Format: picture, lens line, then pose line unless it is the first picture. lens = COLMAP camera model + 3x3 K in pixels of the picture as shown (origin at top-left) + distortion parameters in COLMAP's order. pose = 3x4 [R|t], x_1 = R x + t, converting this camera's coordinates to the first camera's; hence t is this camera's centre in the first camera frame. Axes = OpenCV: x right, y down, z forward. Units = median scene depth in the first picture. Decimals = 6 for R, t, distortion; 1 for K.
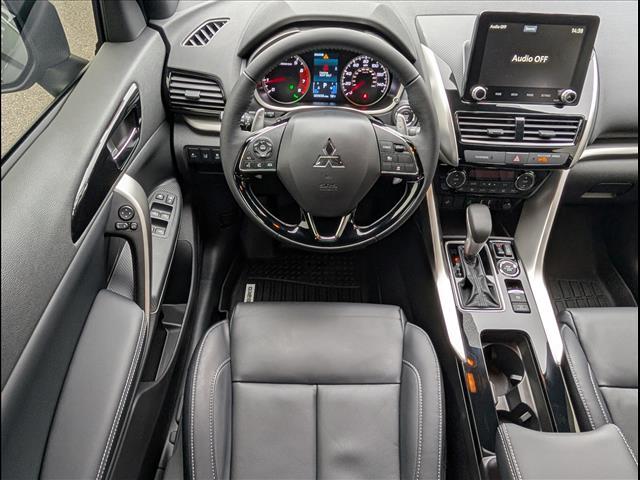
lens RADIAL K [[434.9, 0, 320.0], [0, 434.9, 240.0], [0, 0, 1]] dist [-0.000165, -0.001467]
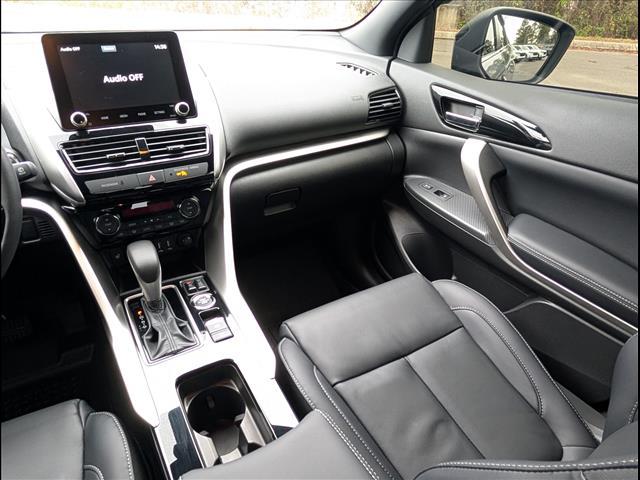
lens RADIAL K [[434.9, 0, 320.0], [0, 434.9, 240.0], [0, 0, 1]] dist [-0.000165, -0.001467]
pose [[0.860728, -0.272362, 0.430078, 0.318507], [0.383180, 0.902829, -0.195121, 0.230720], [-0.335144, 0.332743, 0.881454, 0.125938]]
